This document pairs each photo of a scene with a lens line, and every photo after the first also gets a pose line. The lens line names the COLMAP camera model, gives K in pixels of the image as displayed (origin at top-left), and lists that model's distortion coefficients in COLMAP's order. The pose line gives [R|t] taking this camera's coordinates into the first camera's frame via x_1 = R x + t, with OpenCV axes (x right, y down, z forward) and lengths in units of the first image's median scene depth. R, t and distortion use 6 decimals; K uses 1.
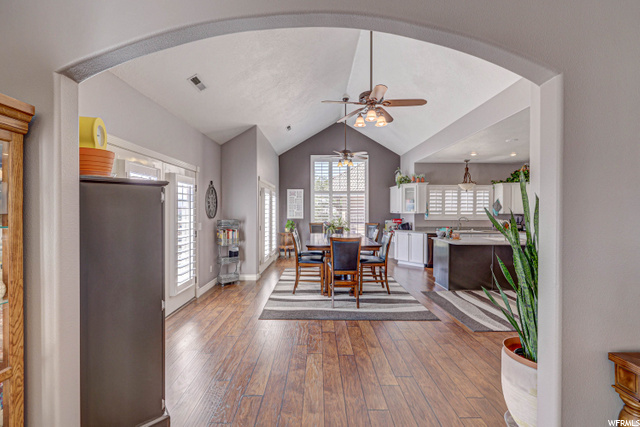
lens RADIAL K [[275.9, 0, 320.0], [0, 275.9, 213.5], [0, 0, 1]] dist [0.000979, 0.000328]
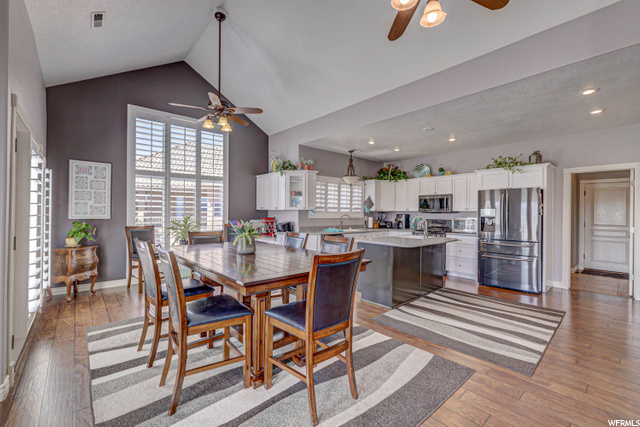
lens RADIAL K [[275.9, 0, 320.0], [0, 275.9, 213.5], [0, 0, 1]] dist [0.000979, 0.000328]
pose [[0.749054, 0.001869, 0.662506, -0.127349], [0.001417, 0.999989, -0.004423, 0.013055], [-0.662507, 0.004252, 0.749043, 0.376766]]
